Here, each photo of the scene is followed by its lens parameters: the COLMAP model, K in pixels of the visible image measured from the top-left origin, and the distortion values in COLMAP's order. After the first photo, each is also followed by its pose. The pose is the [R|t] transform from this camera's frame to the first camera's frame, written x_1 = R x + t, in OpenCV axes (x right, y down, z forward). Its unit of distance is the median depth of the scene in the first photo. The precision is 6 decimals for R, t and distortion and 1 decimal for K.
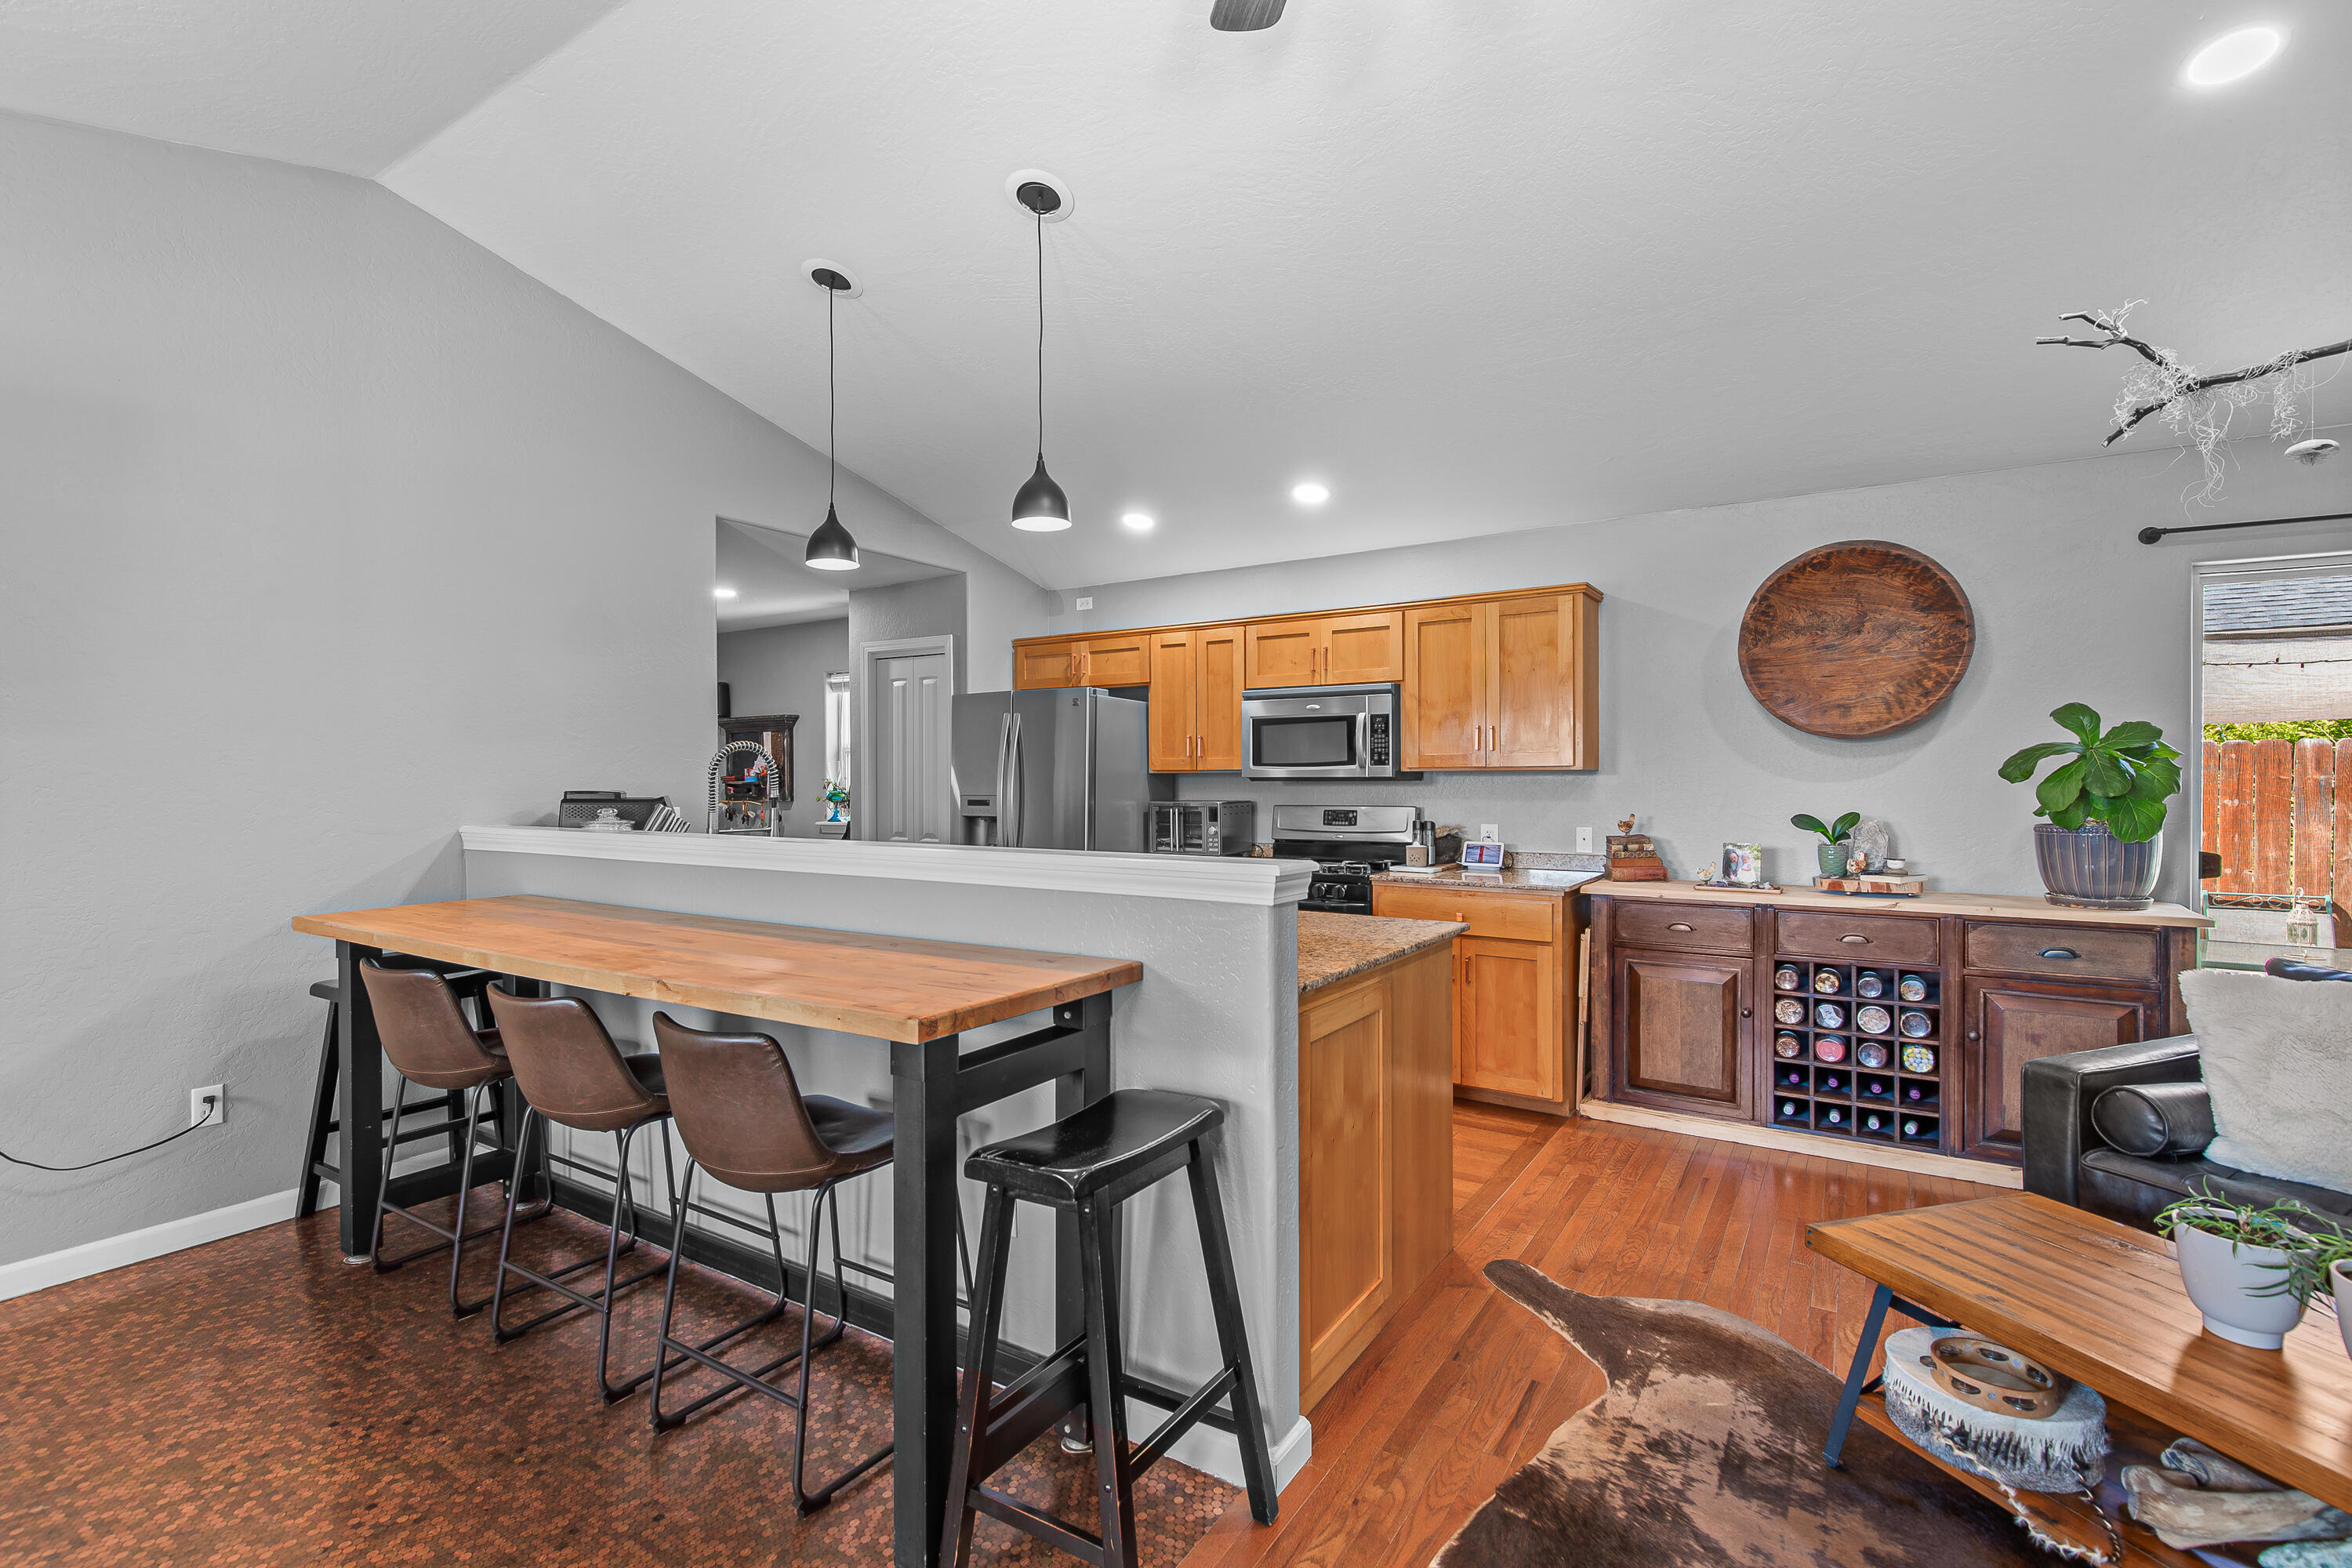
lens RADIAL K [[1061.4, 0, 1178.6], [0, 1061.4, 784.0], [0, 0, 1]] dist [0.009012, -0.000485]
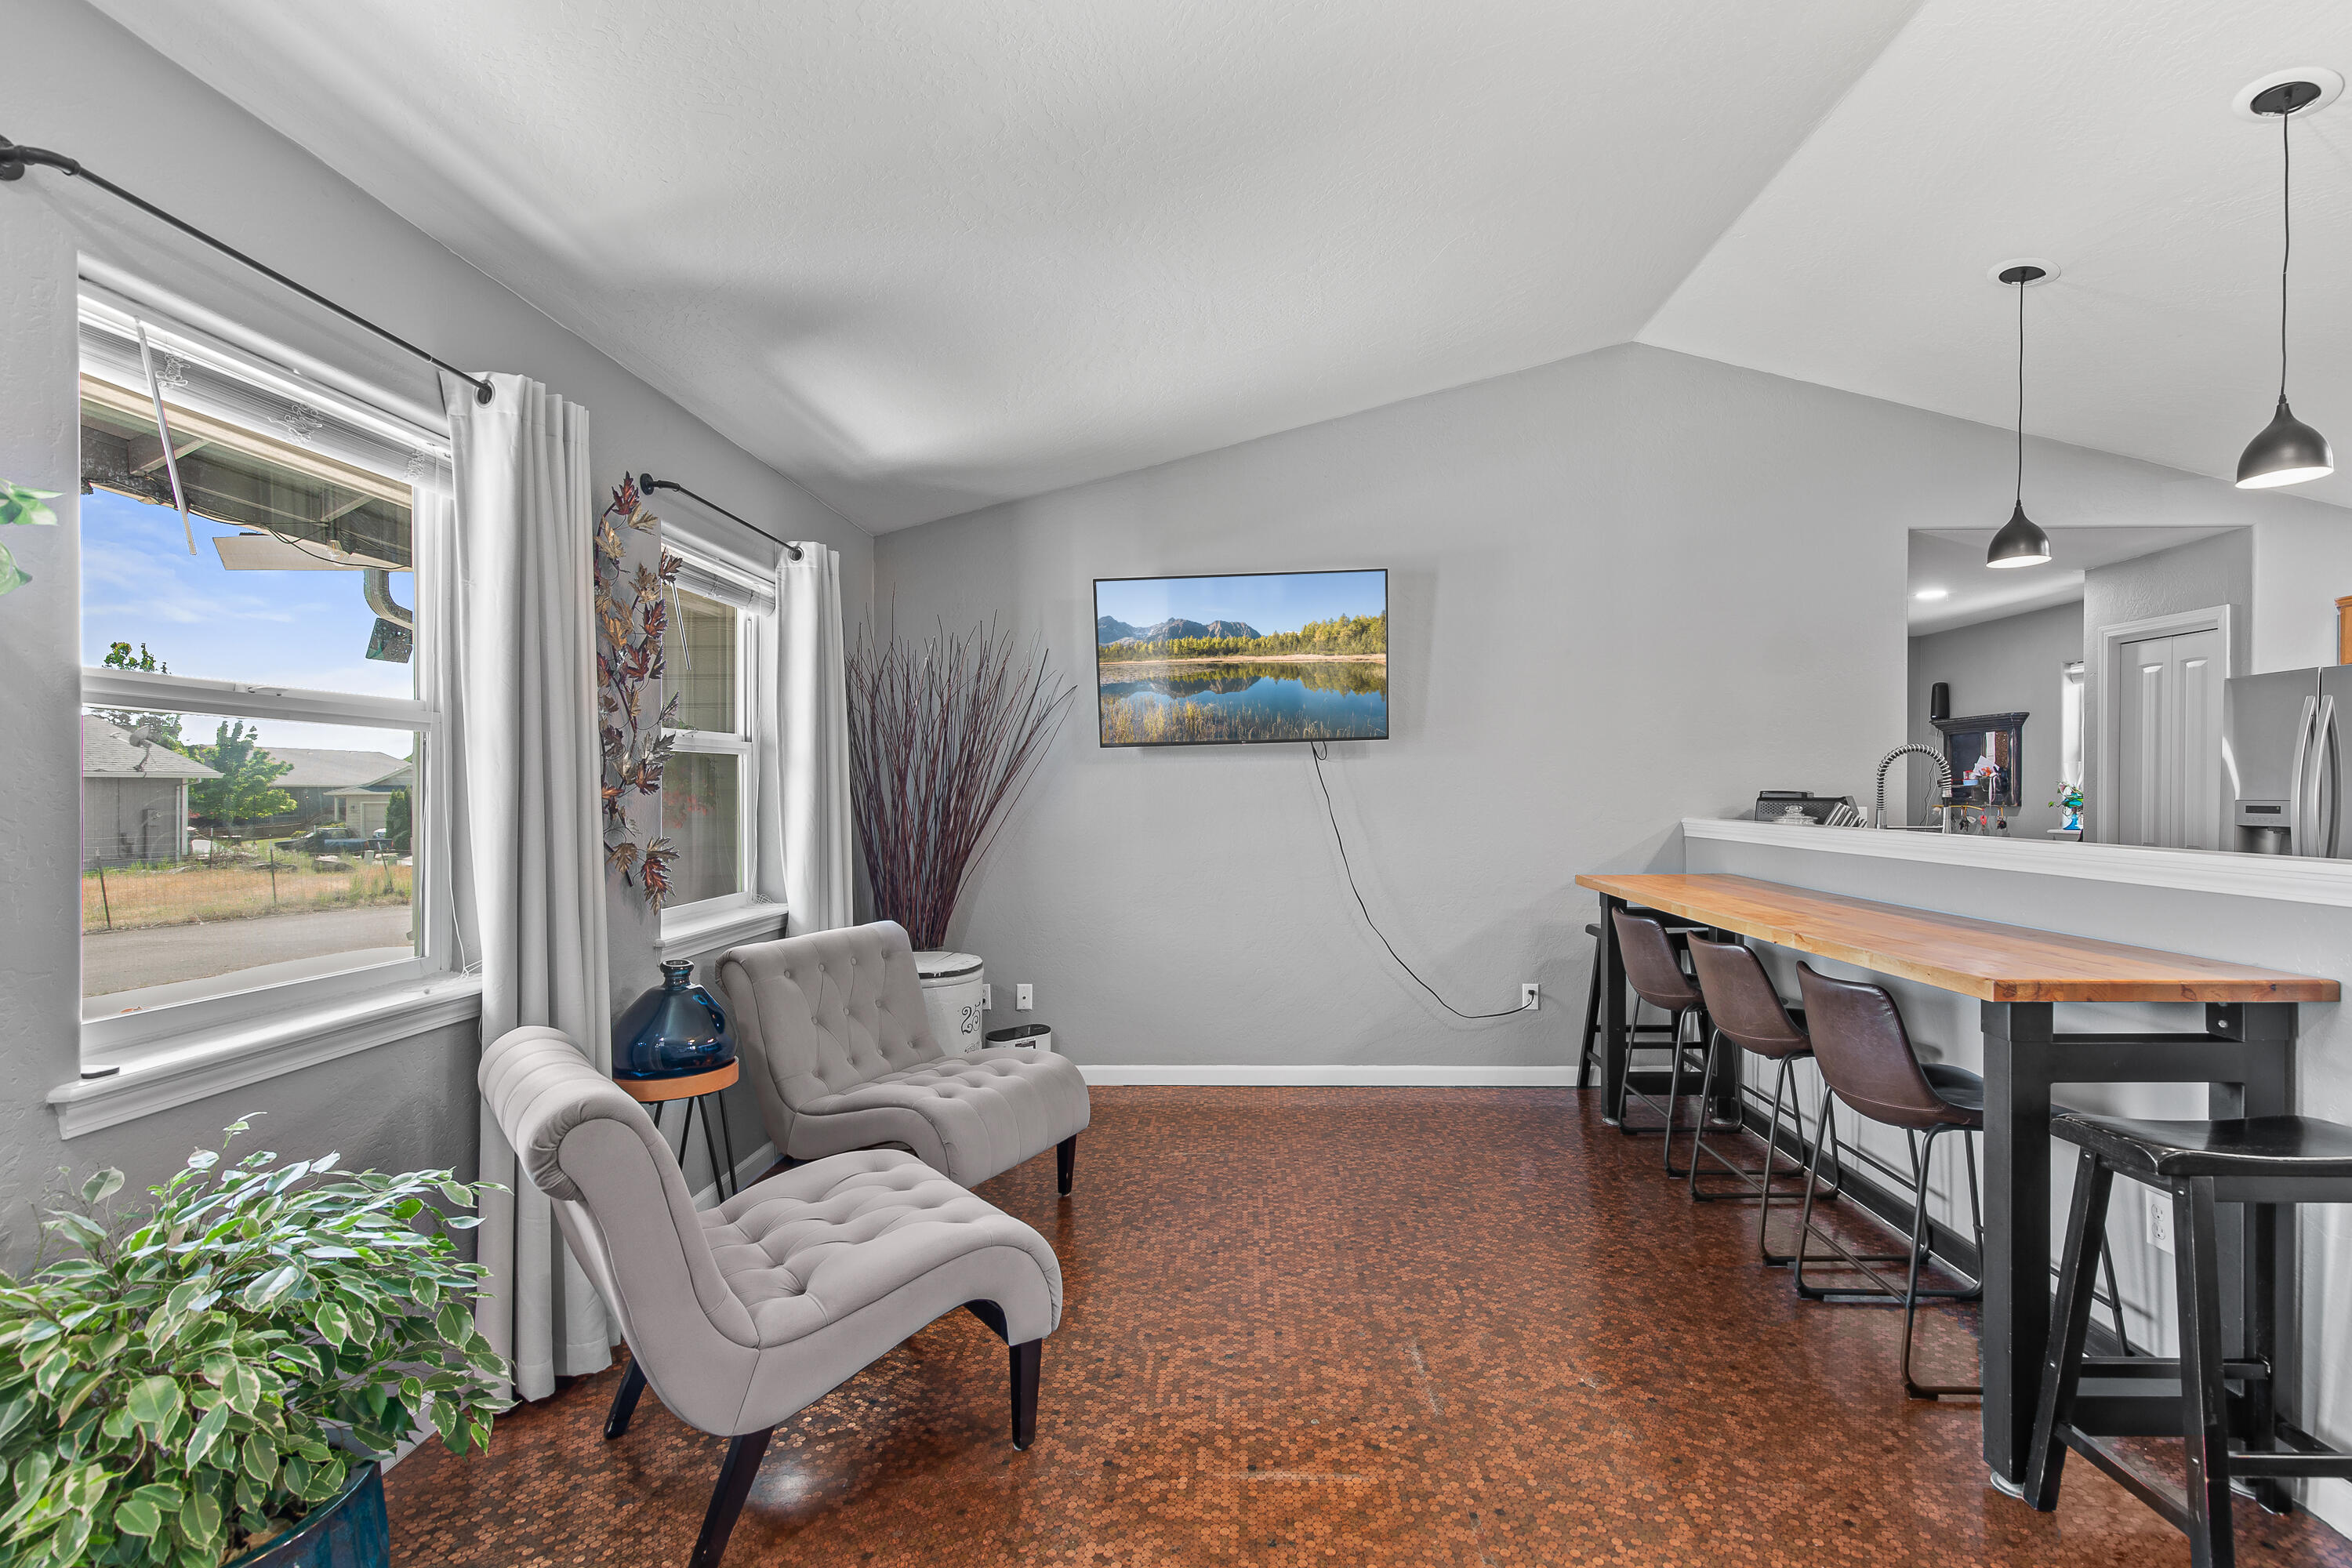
lens RADIAL K [[1061.6, 0, 1215.8], [0, 1061.6, 812.1], [0, 0, 1]] dist [-0.000134, -0.000213]
pose [[0.515755, 0.020969, -0.856479, 0.132862], [-0.003092, 0.999739, 0.022615, 0.005576], [0.856730, -0.009016, 0.515686, -0.142789]]
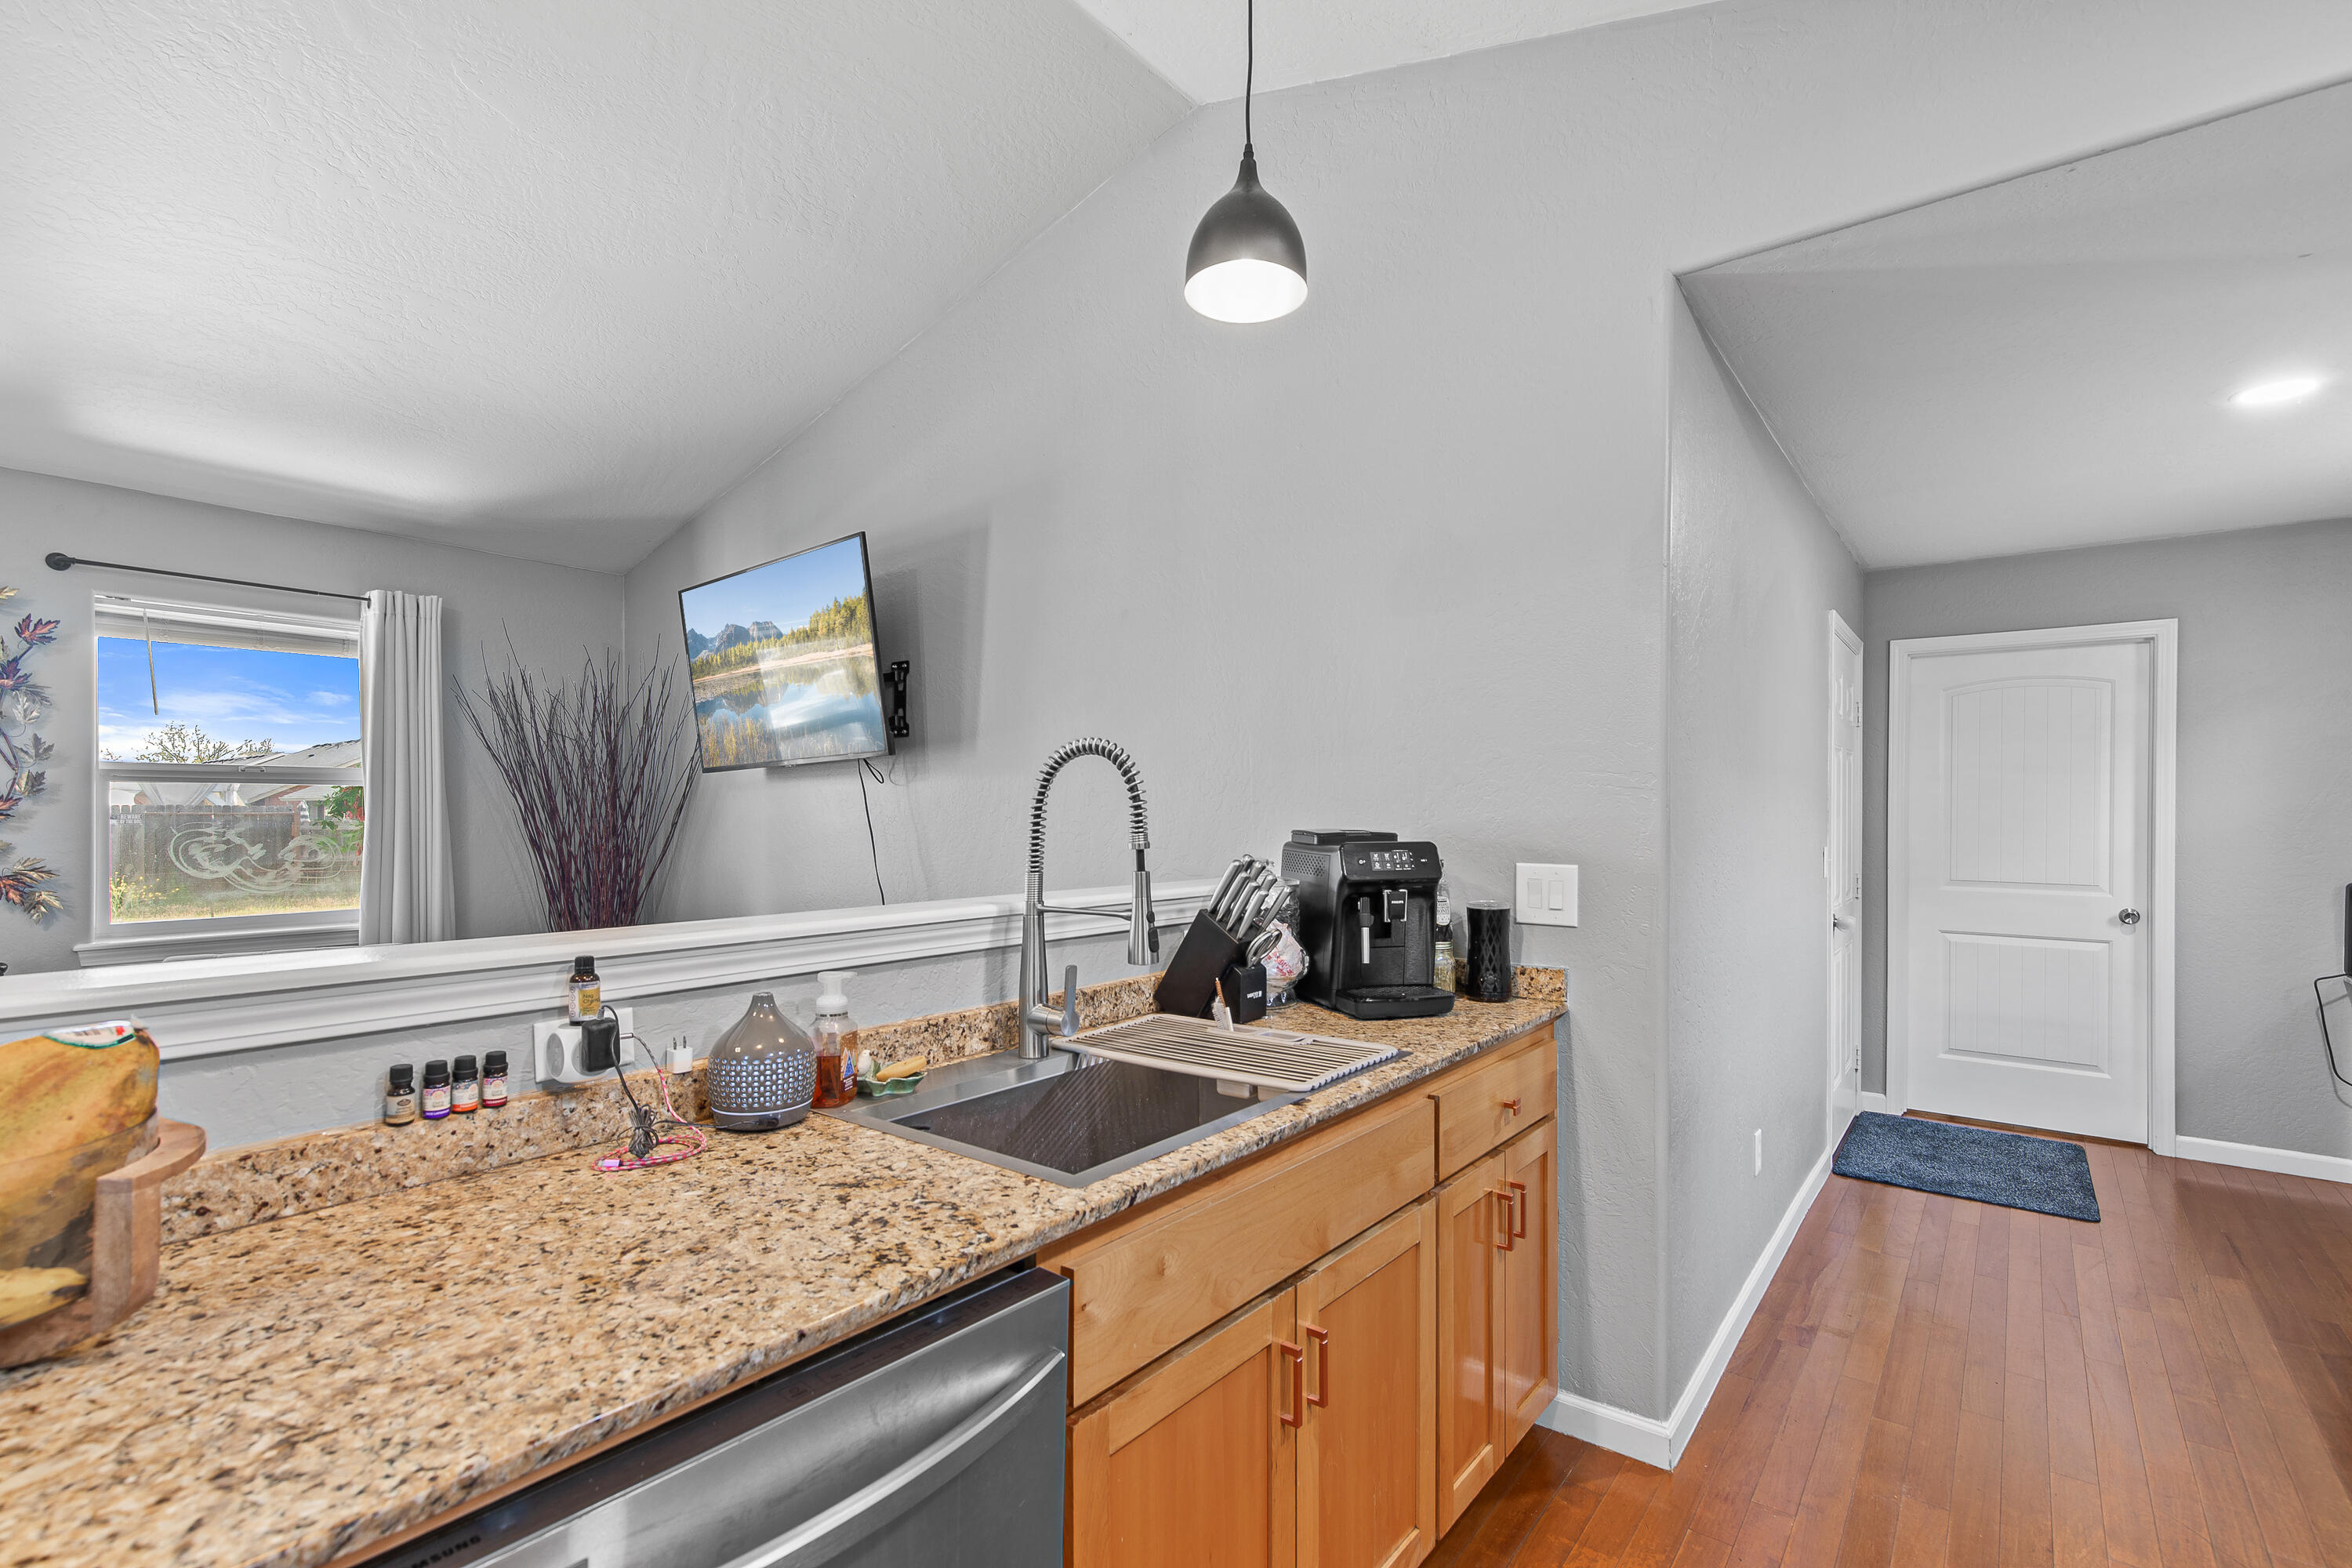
lens RADIAL K [[1067.2, 0, 1189.8], [0, 1067.2, 816.5], [0, 0, 1]] dist [0.011736, -0.000318]
pose [[-0.087320, 0.005344, -0.996166, 0.095471], [-0.007264, 0.999956, 0.006001, -0.005889], [0.996154, 0.007760, -0.087278, 1.012254]]
